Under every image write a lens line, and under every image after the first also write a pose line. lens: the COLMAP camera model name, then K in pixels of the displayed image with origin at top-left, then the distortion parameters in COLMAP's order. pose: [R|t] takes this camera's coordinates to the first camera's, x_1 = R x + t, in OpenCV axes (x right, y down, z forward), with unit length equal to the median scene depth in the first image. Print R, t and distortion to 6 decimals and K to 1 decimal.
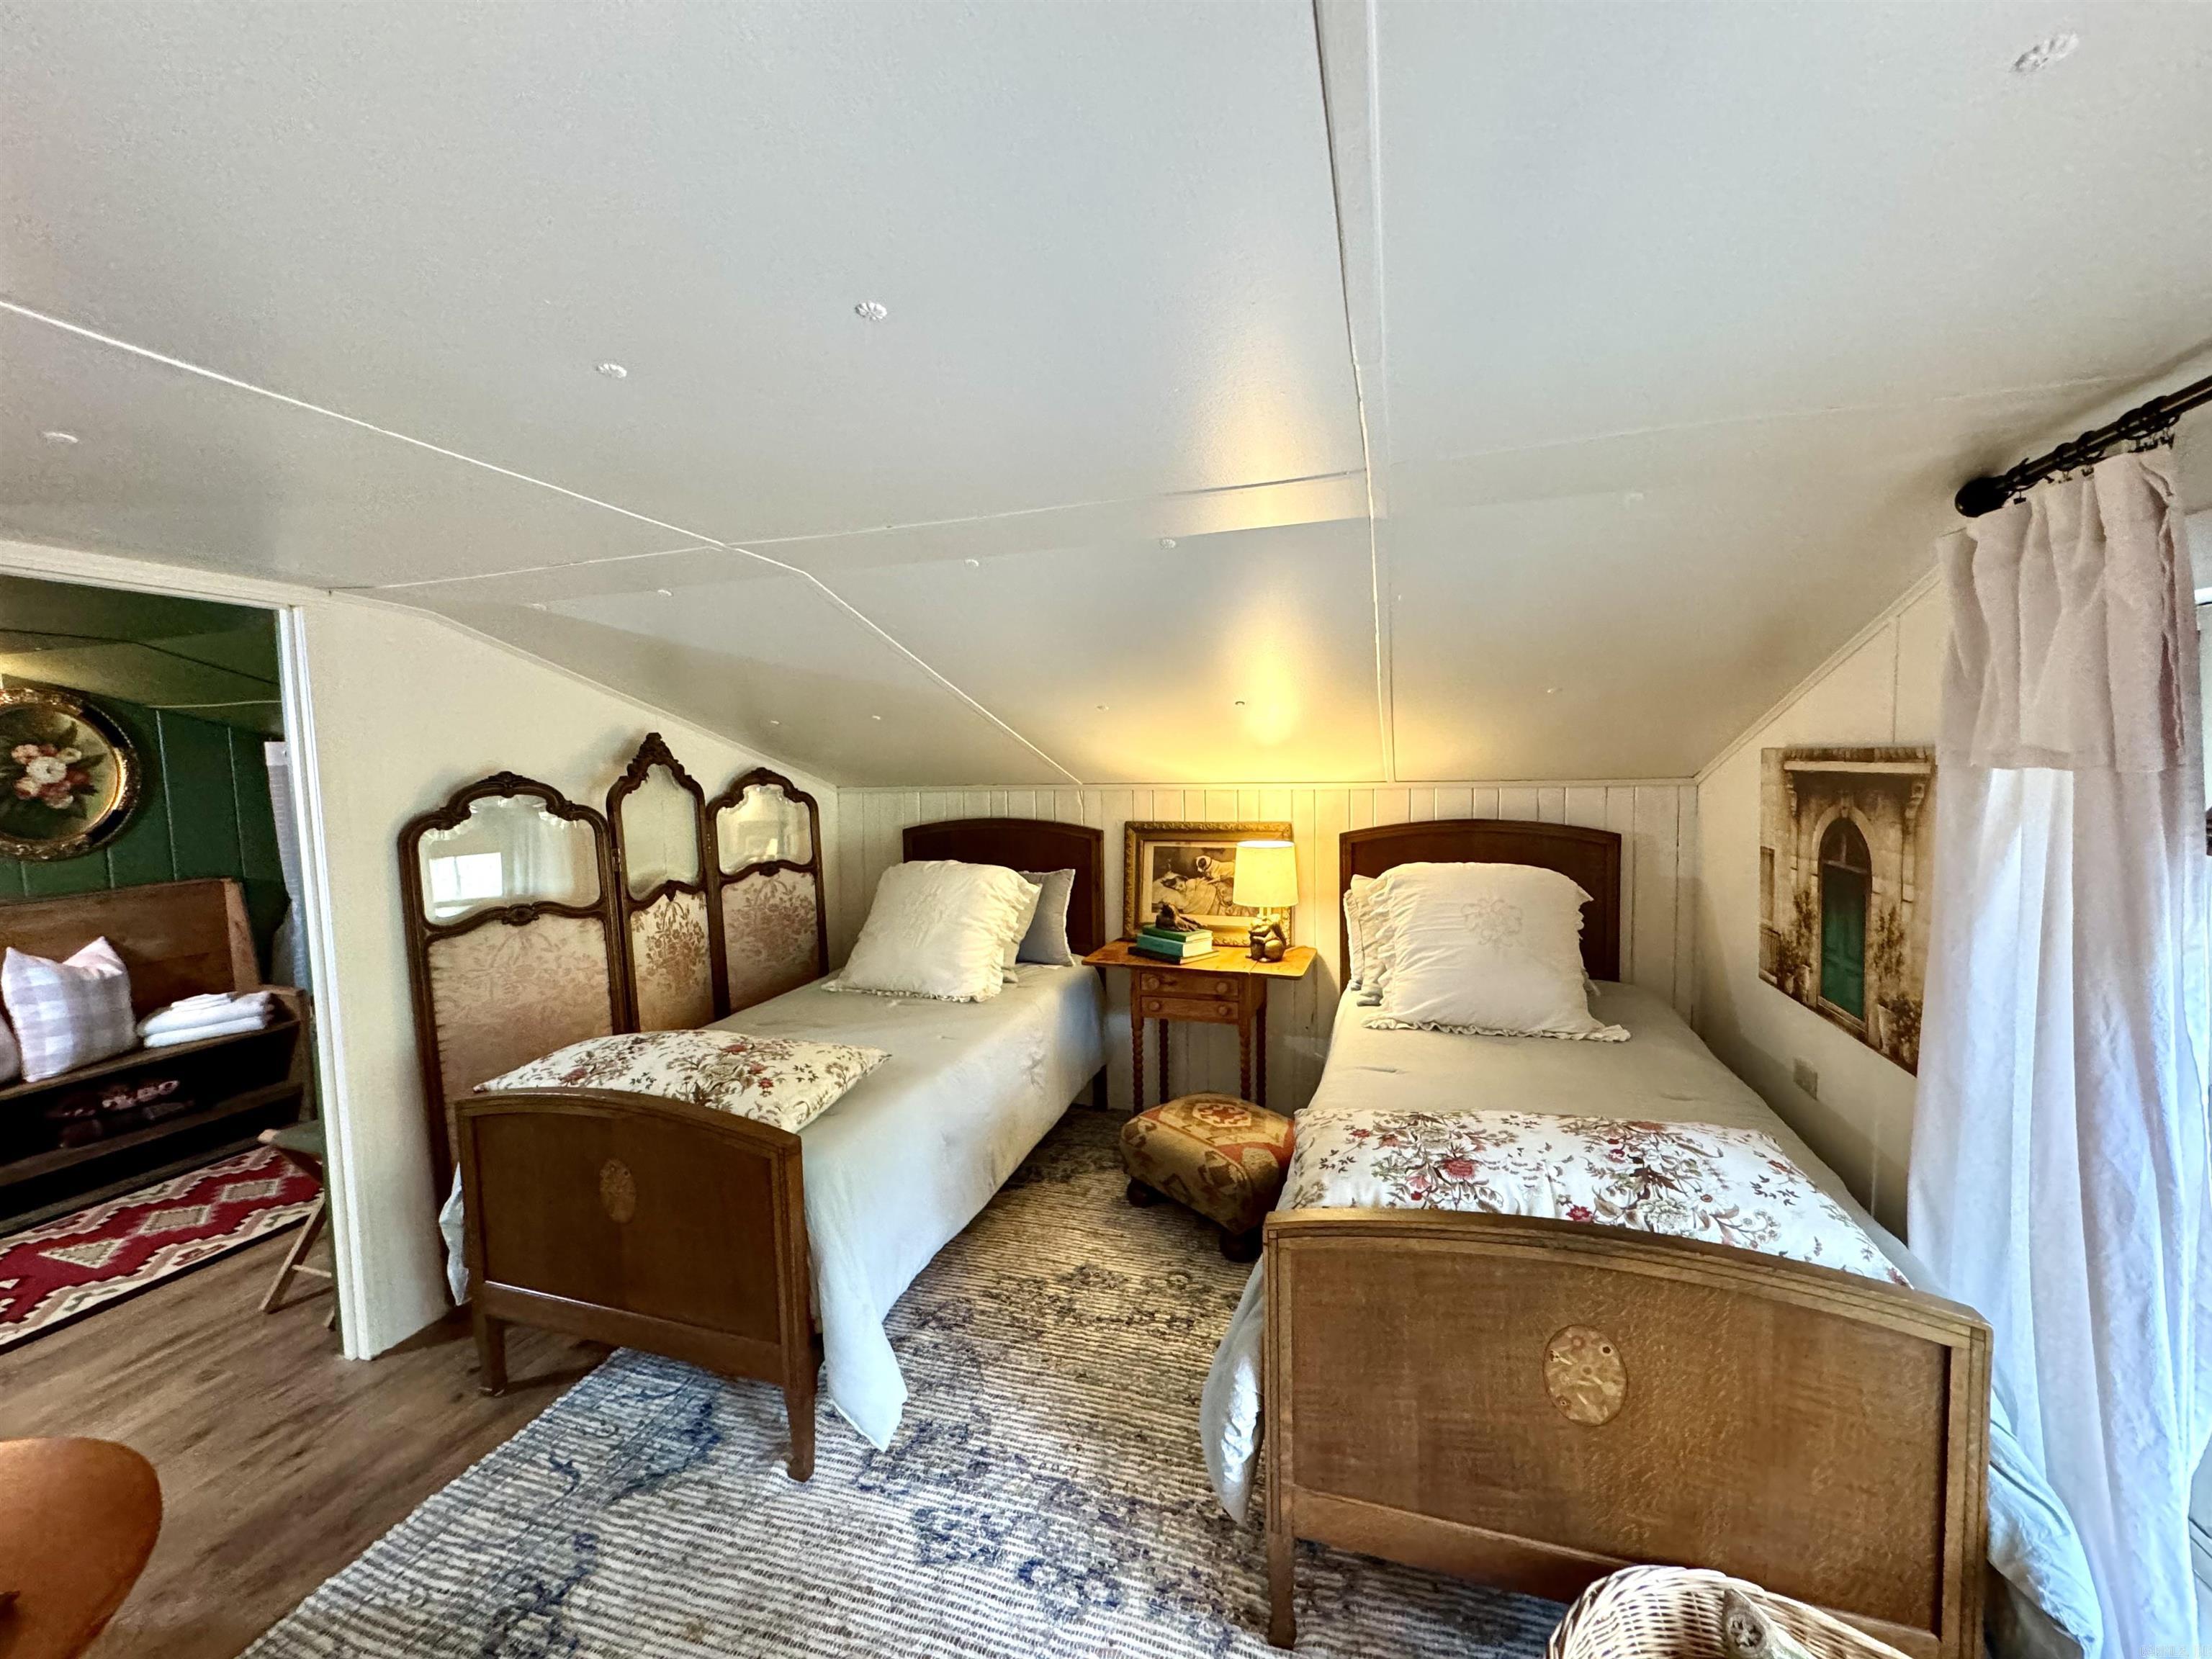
lens RADIAL K [[878.2, 0, 1106.0], [0, 878.2, 829.5], [0, 0, 1]] dist [-0.001520, -0.000063]
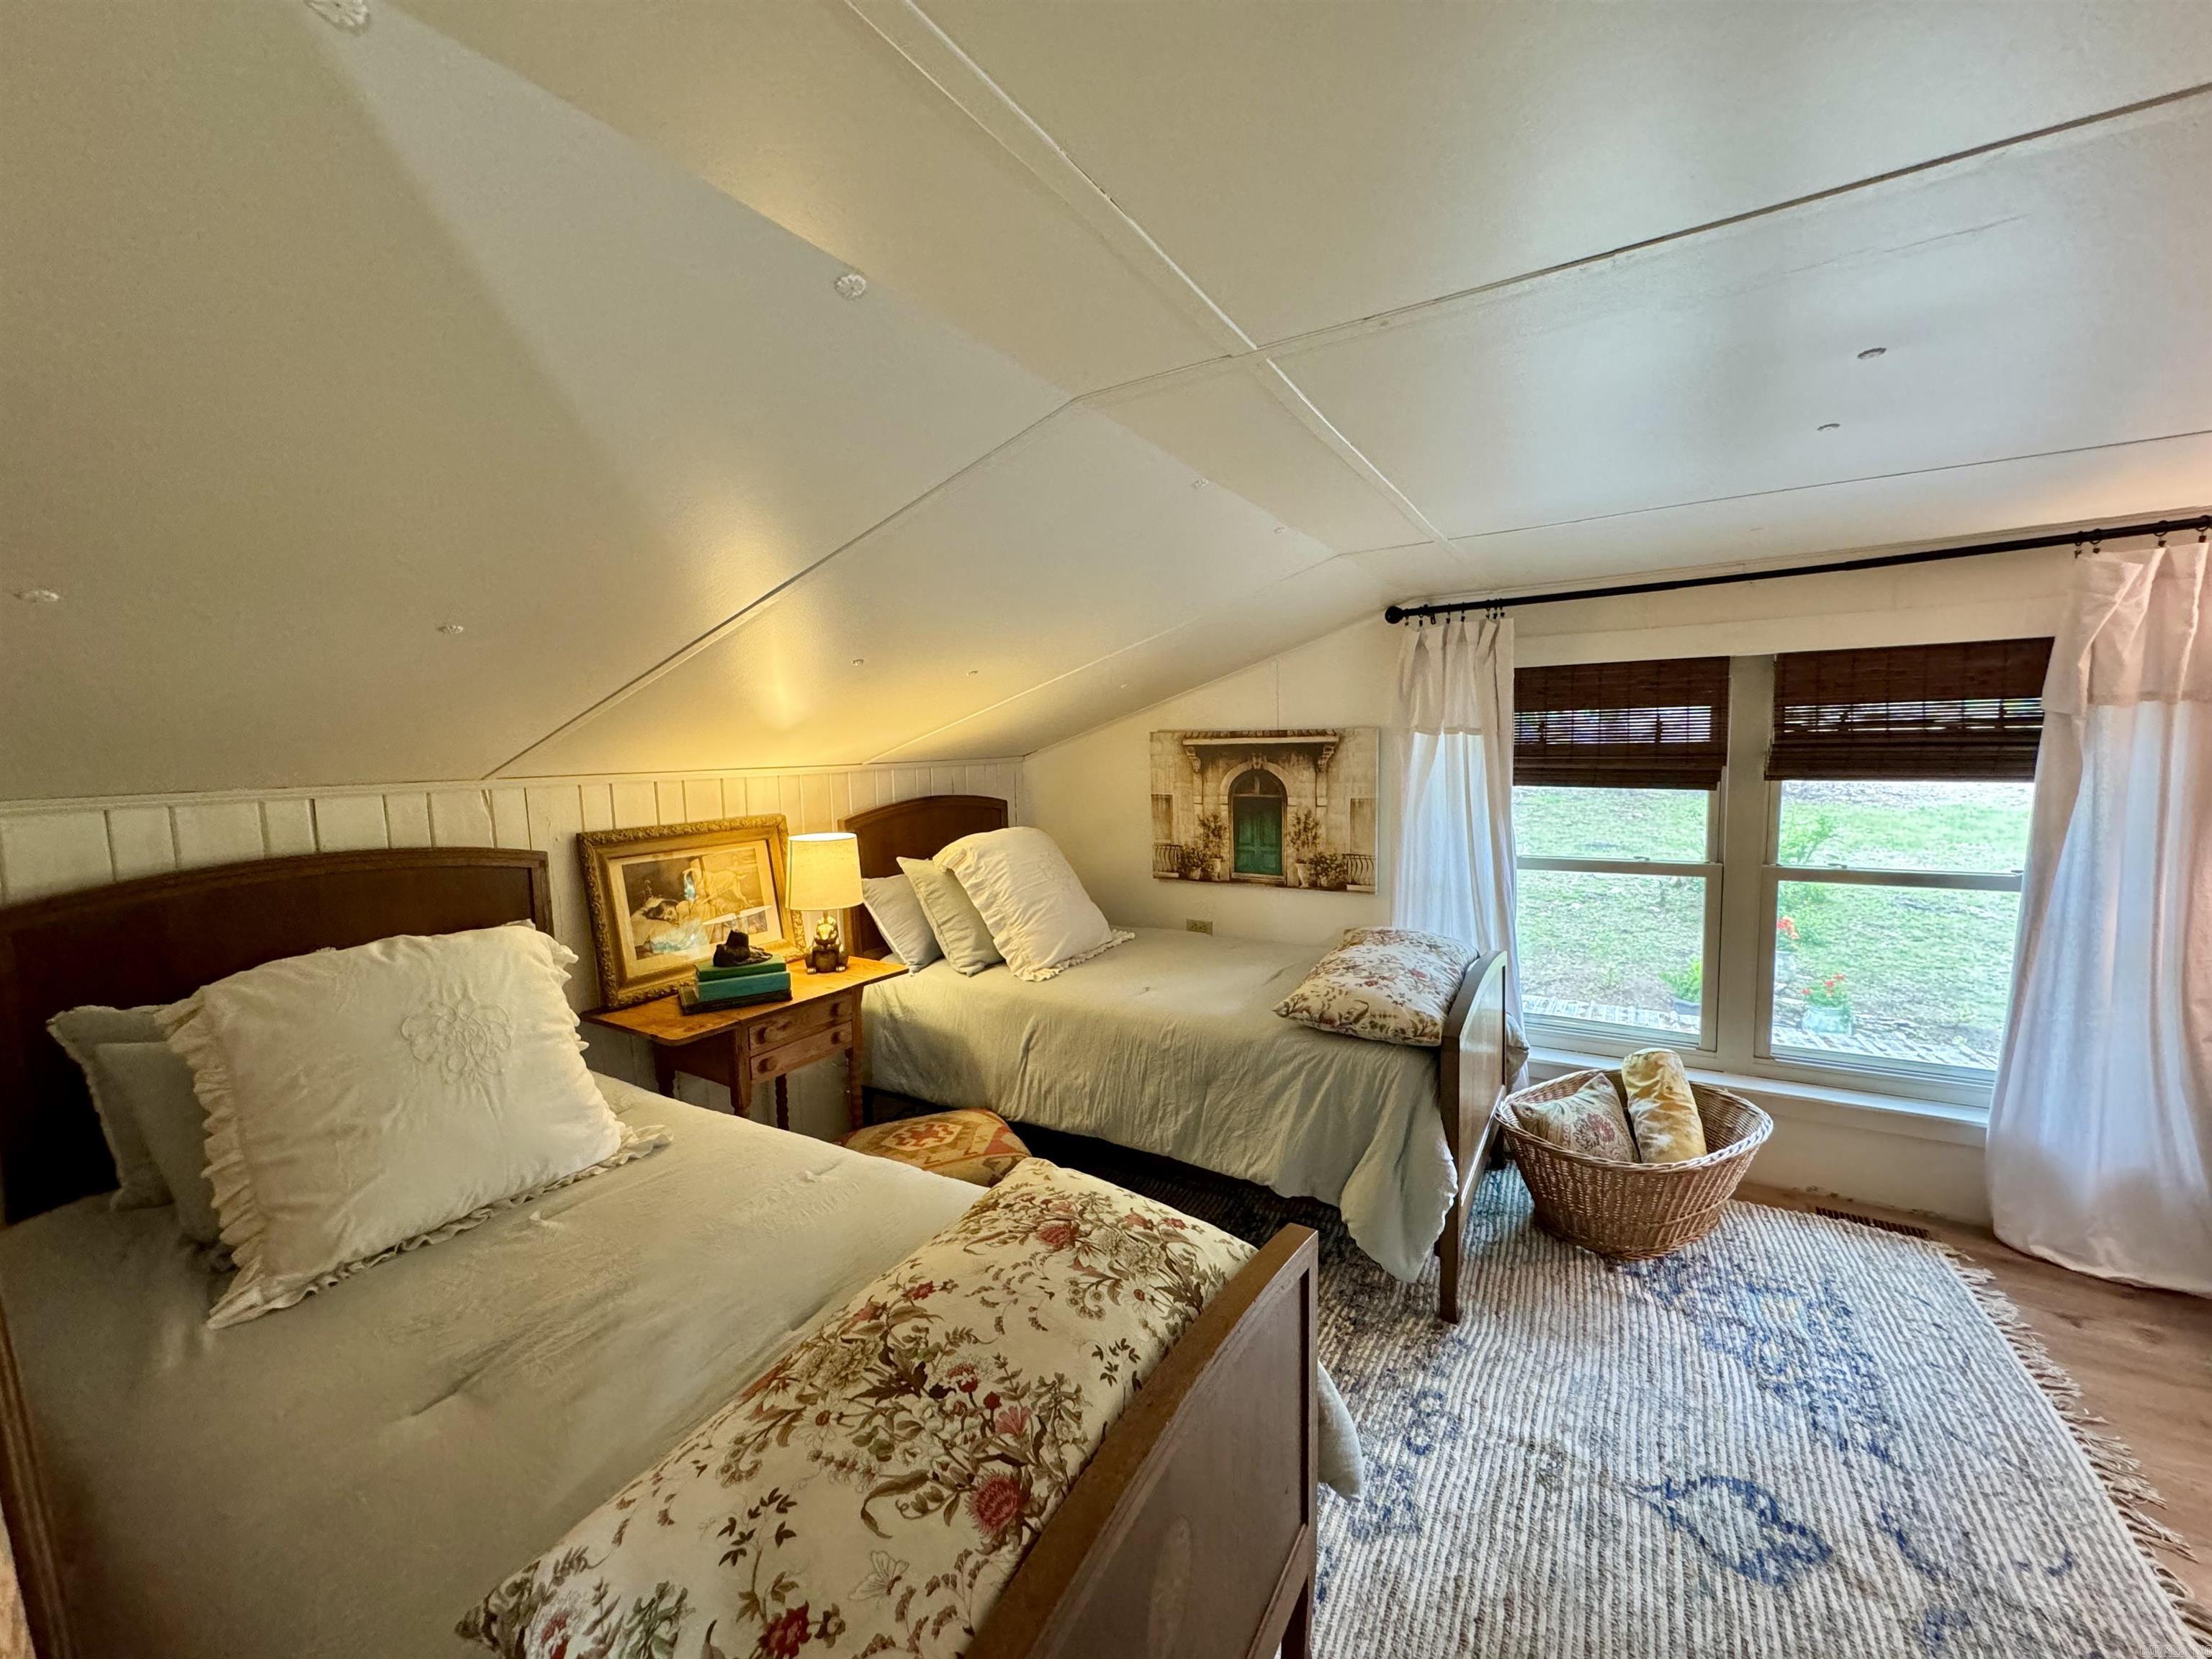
lens RADIAL K [[878.2, 0, 1106.0], [0, 878.2, 829.5], [0, 0, 1]] dist [-0.001520, -0.000063]
pose [[0.218750, -0.083457, 0.972205, -1.033920], [0.091491, 0.993701, 0.064717, -0.035808], [-0.971482, 0.074791, 0.225007, 0.932745]]
